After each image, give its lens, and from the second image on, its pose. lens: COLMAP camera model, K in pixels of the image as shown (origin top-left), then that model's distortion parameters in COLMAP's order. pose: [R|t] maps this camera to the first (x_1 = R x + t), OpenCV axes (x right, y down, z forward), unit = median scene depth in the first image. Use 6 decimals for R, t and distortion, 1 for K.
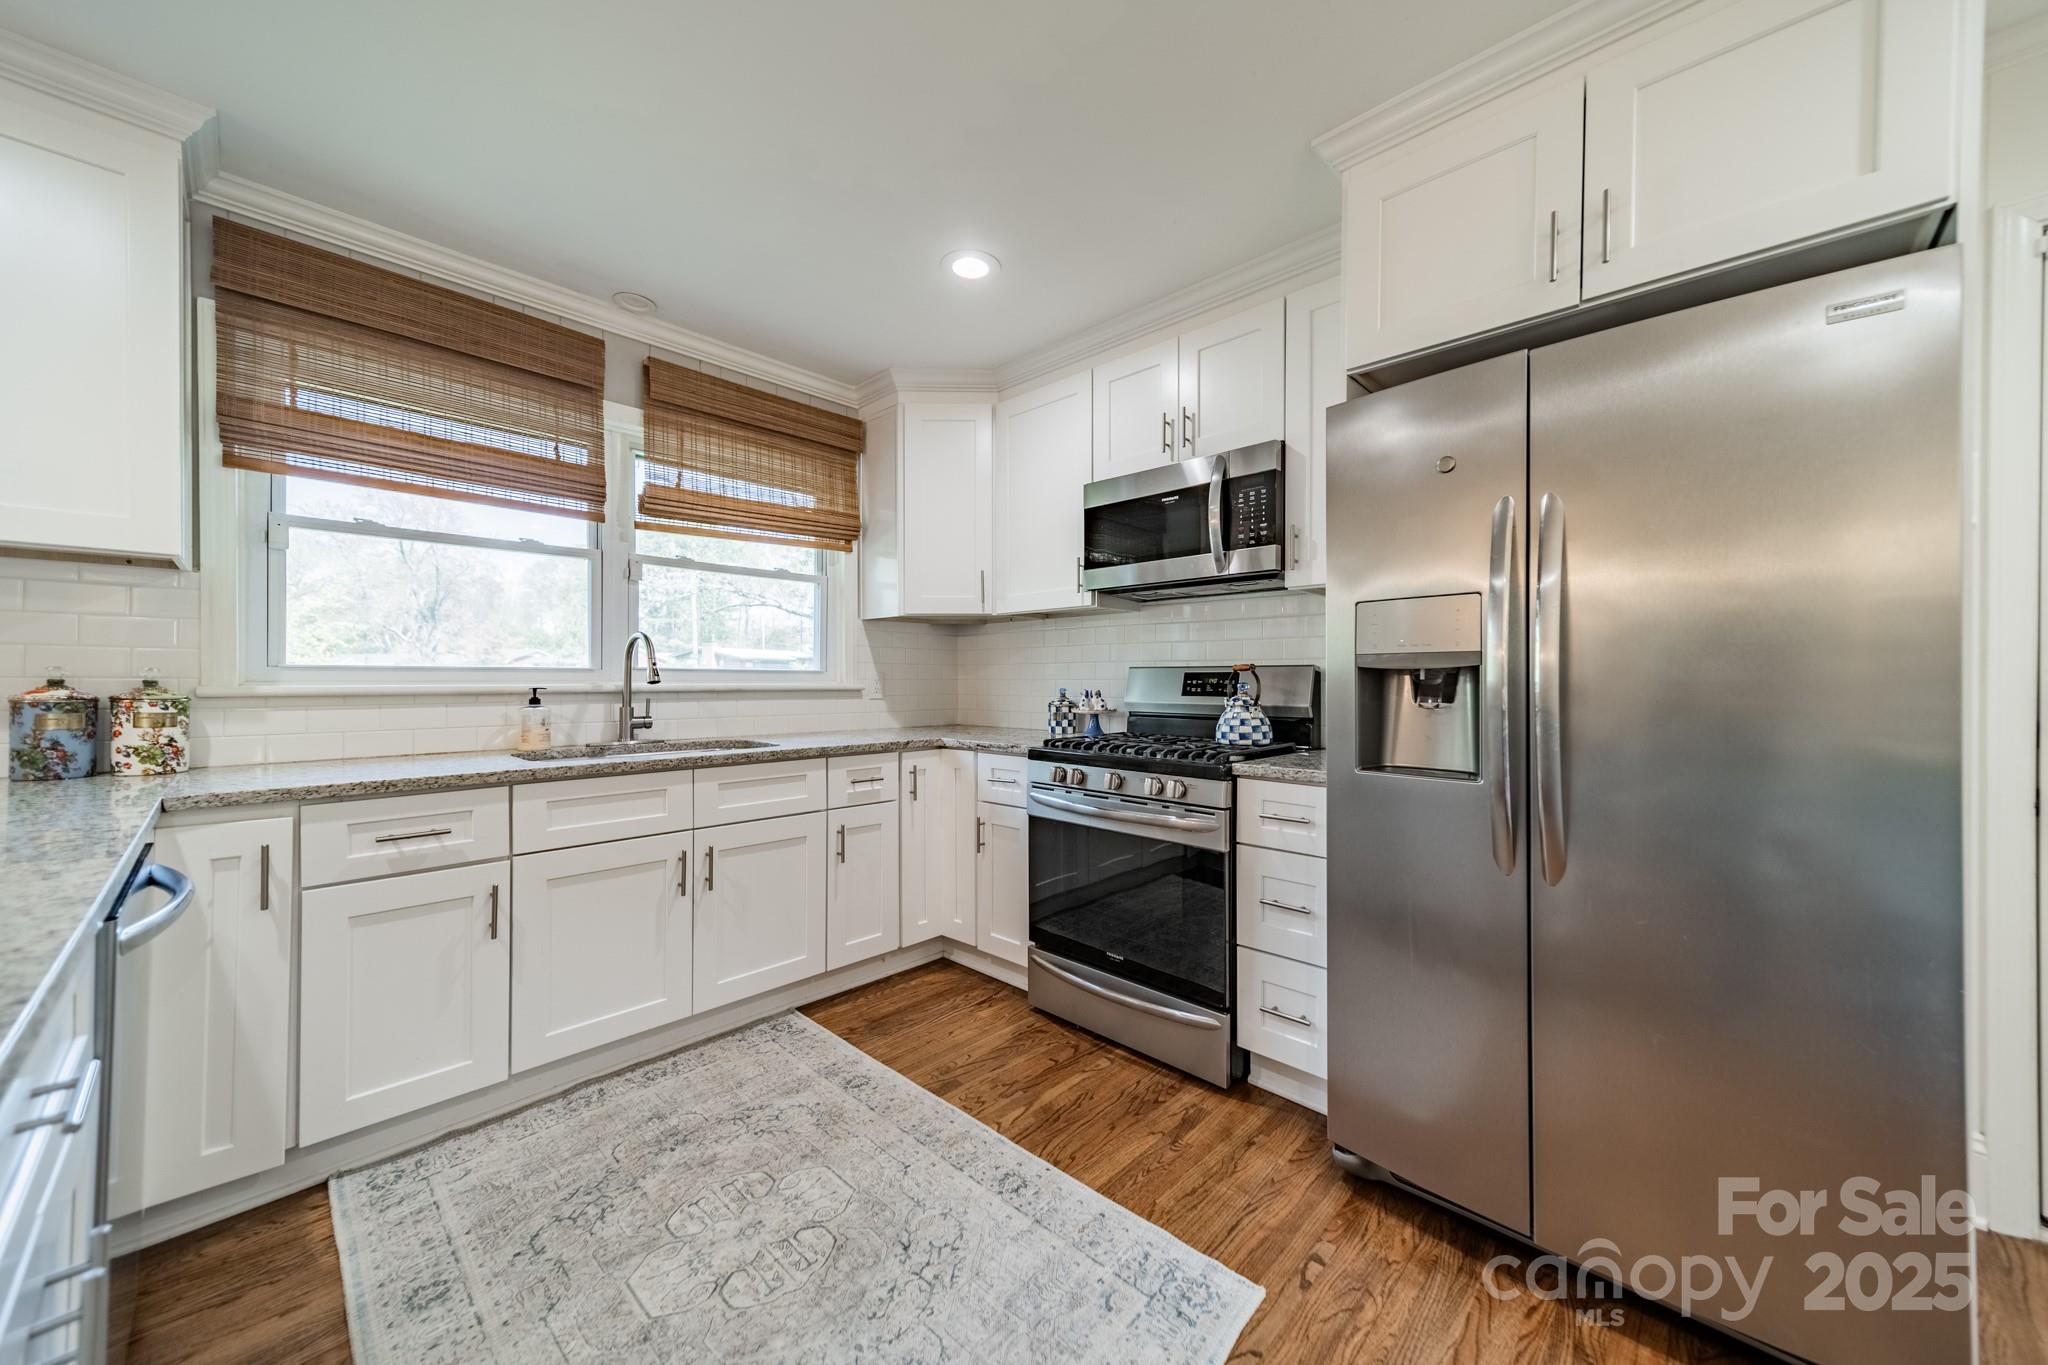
lens RADIAL K [[733.5, 0, 1029.7], [0, 733.5, 683.2], [0, 0, 1]] dist [0.009576, -0.000114]
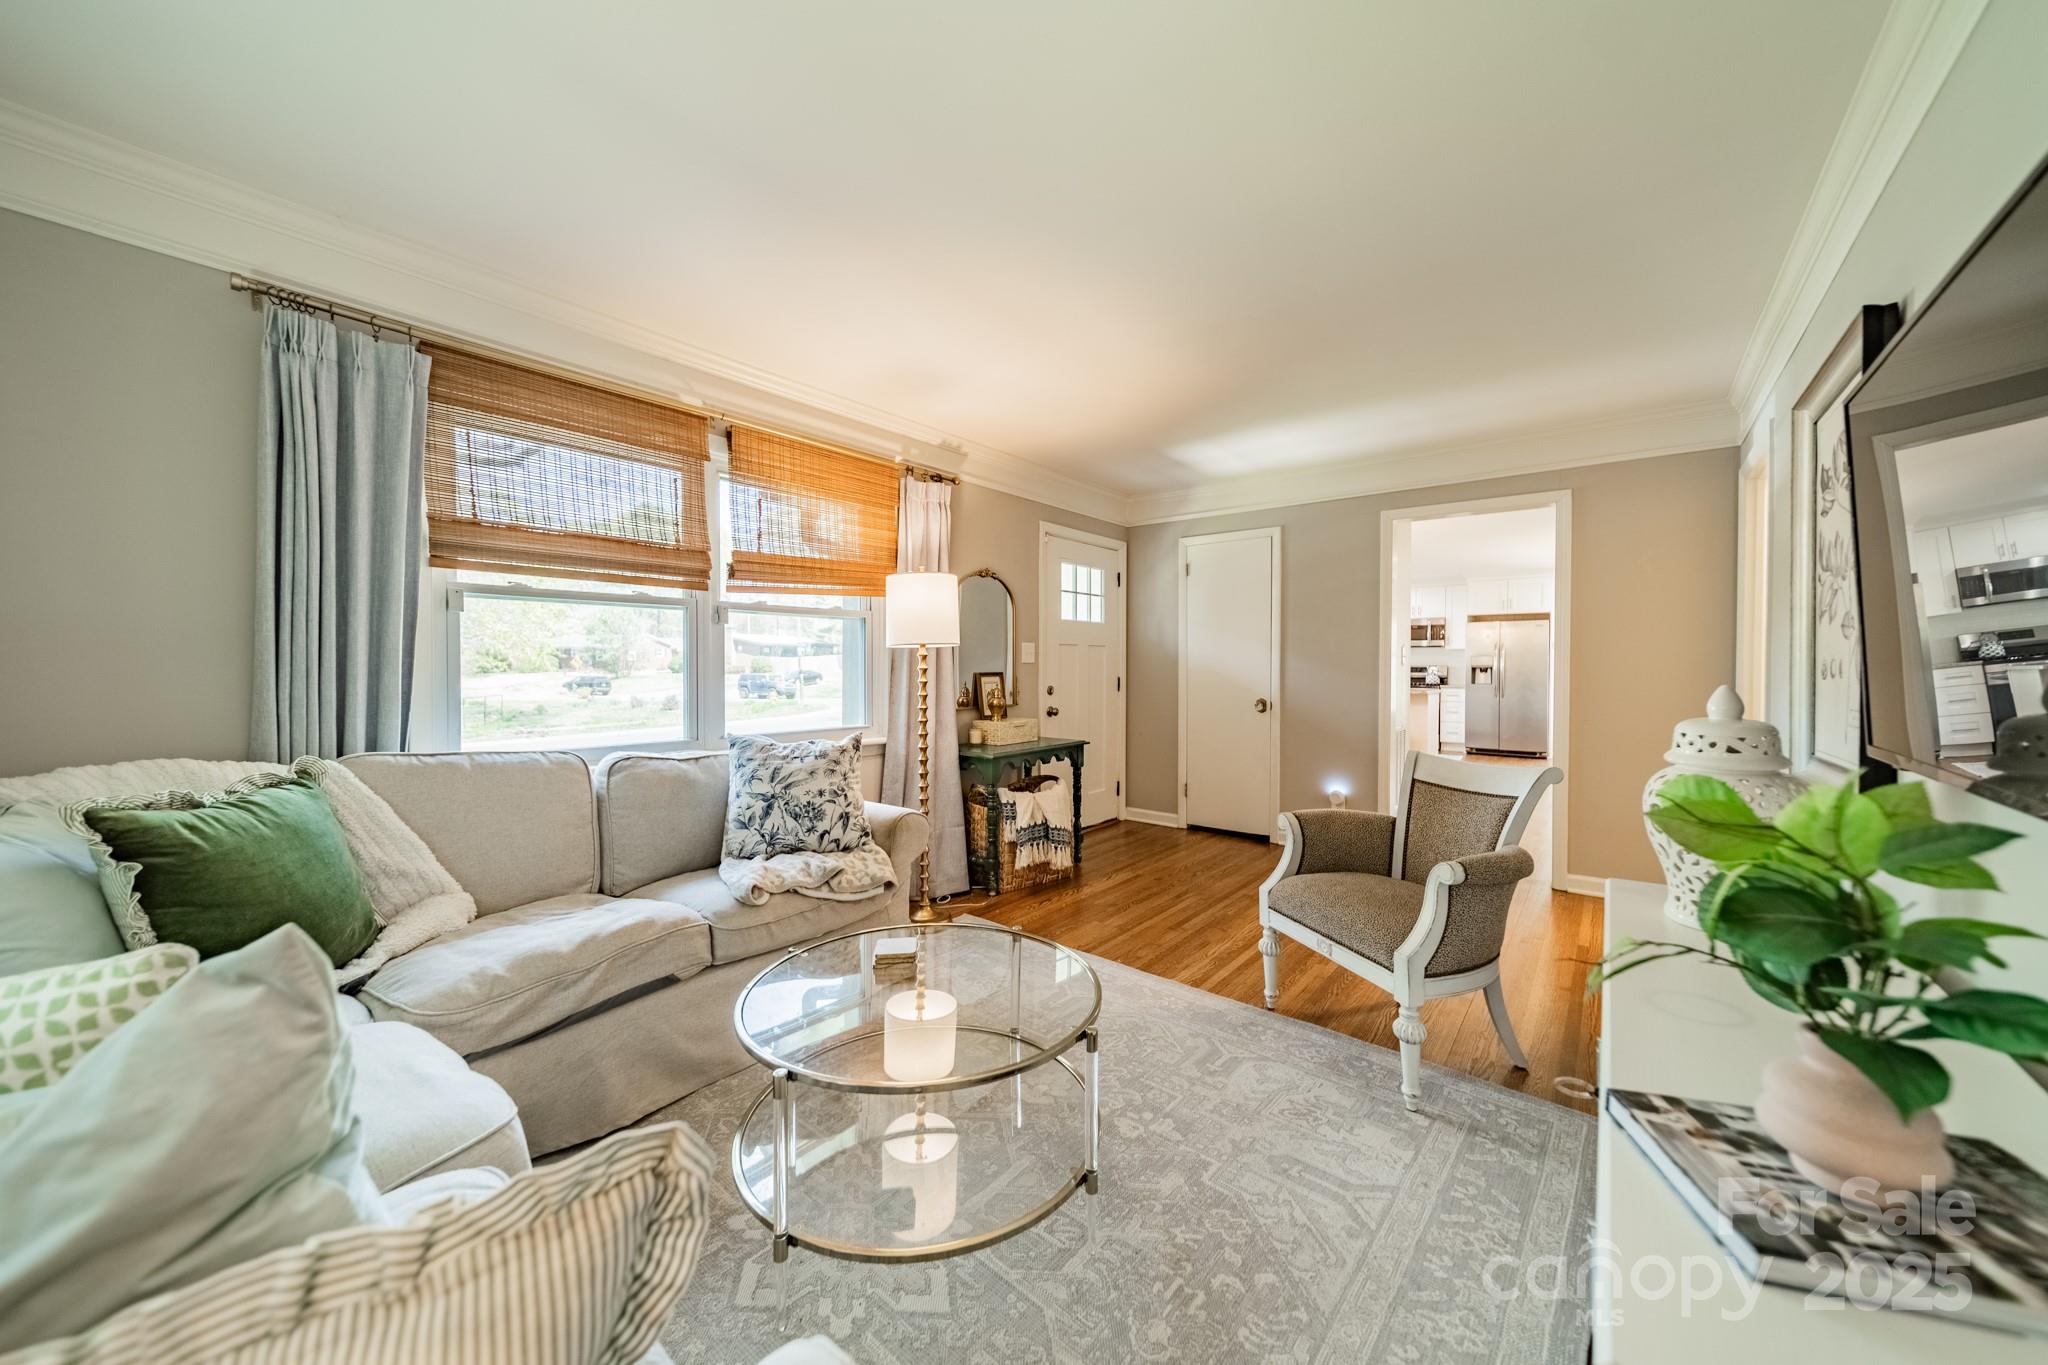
lens RADIAL K [[734.9, 0, 1029.0], [0, 734.9, 672.5], [0, 0, 1]] dist [0.008201, -0.002911]
pose [[0.995978, 0.002262, 0.089564, -2.405131], [-0.002935, 0.999968, 0.007387, -0.004300], [-0.089545, -0.007620, 0.995954, -3.057801]]
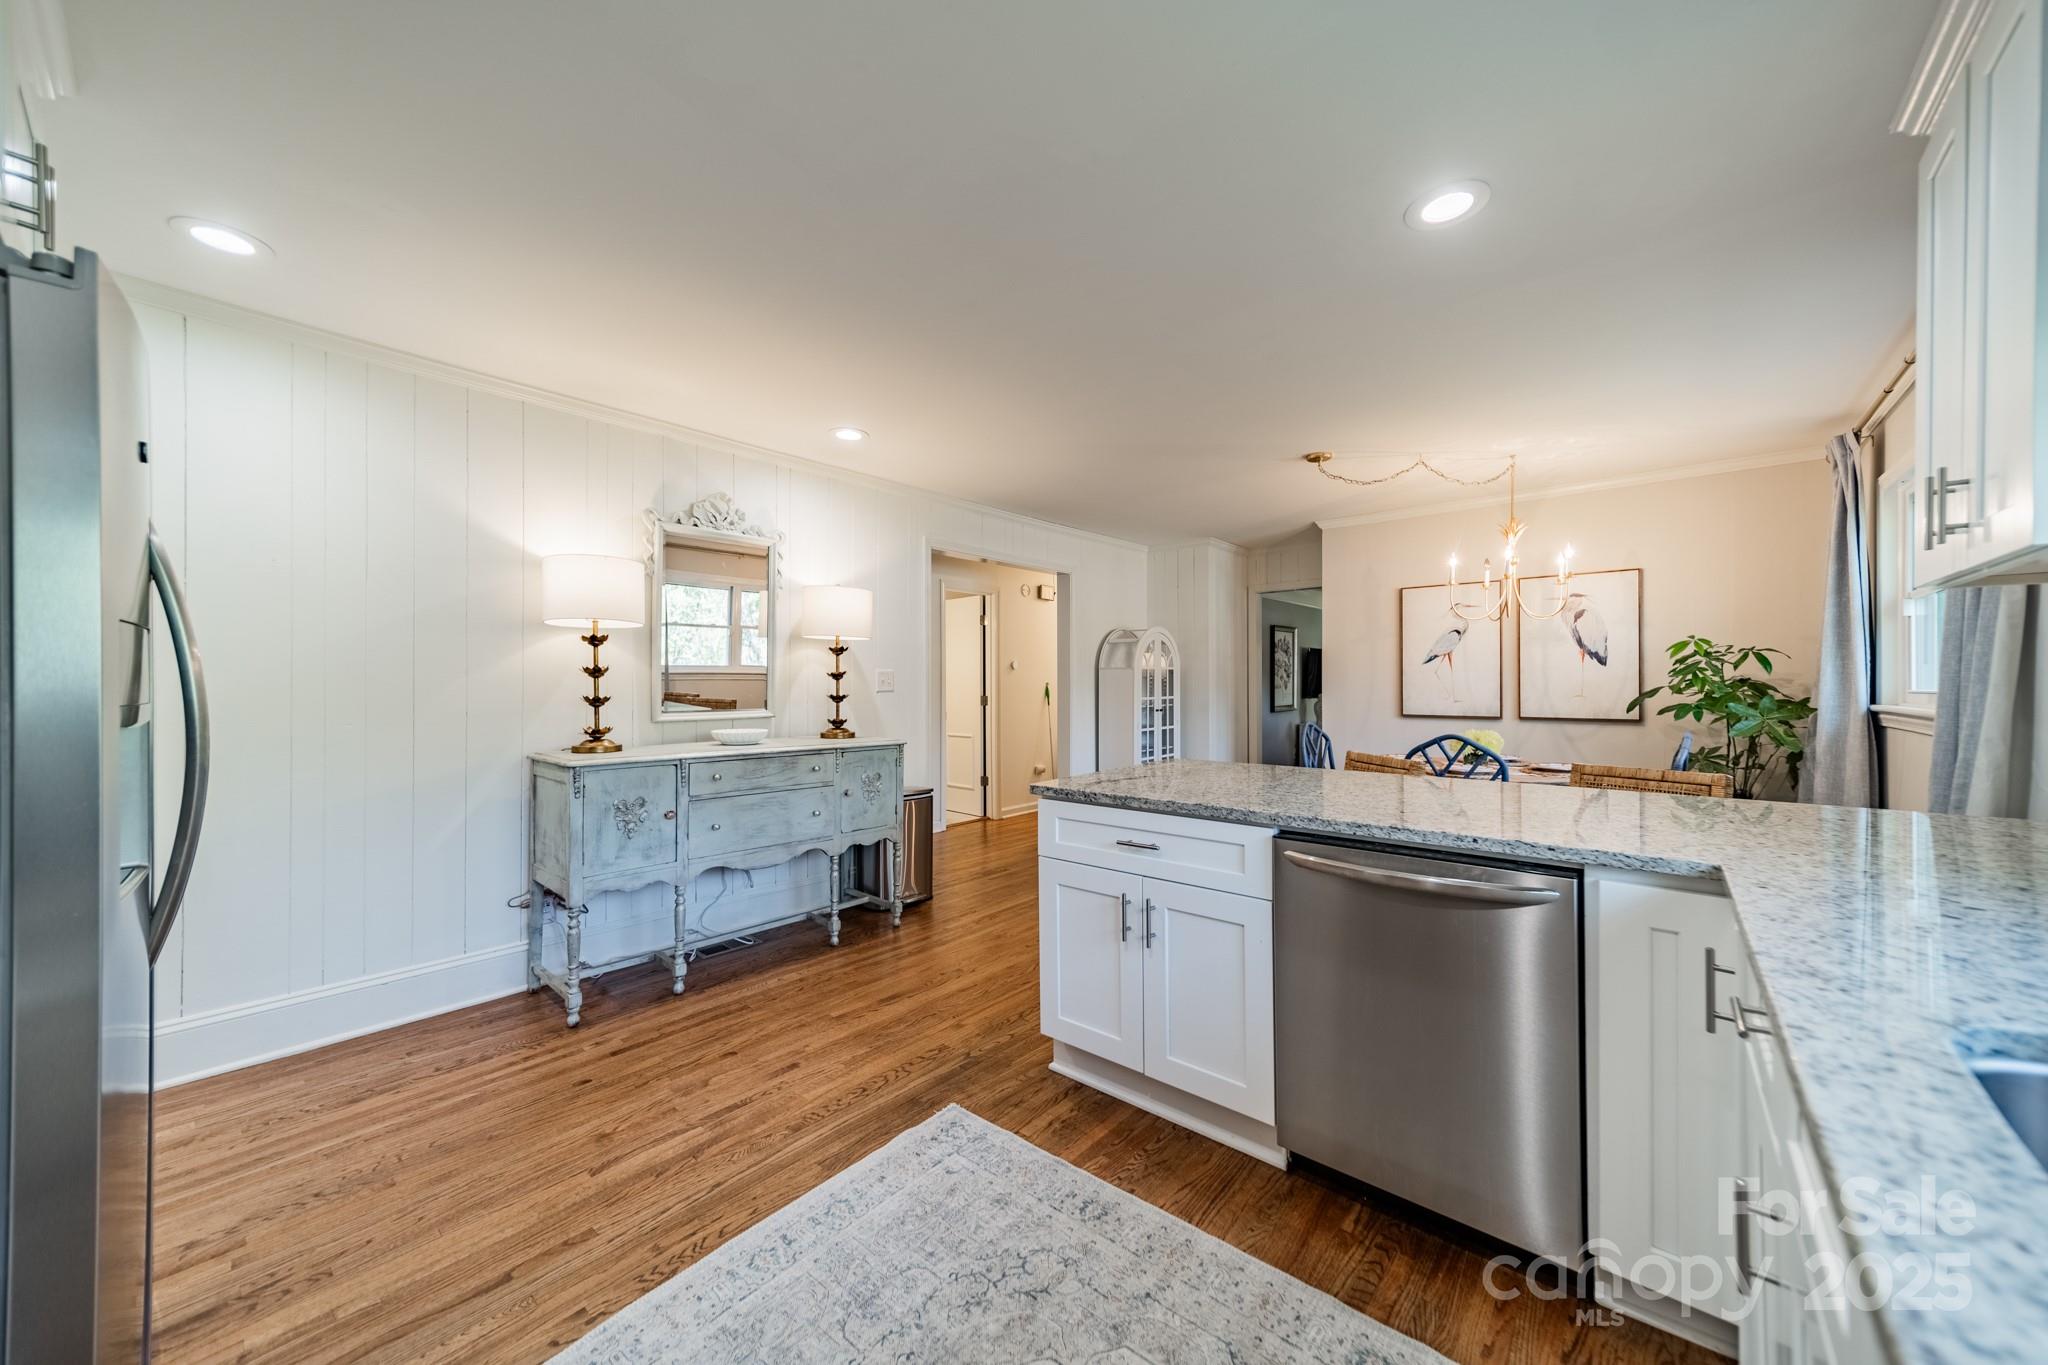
lens RADIAL K [[724.7, 0, 1028.3], [0, 724.7, 676.1], [0, 0, 1]] dist [0.006853, -0.000143]
pose [[-0.998963, 0.001212, -0.045514, -0.174553], [0.001523, 0.999976, -0.006787, -0.037553], [0.045505, -0.006849, -0.998941, 1.063134]]
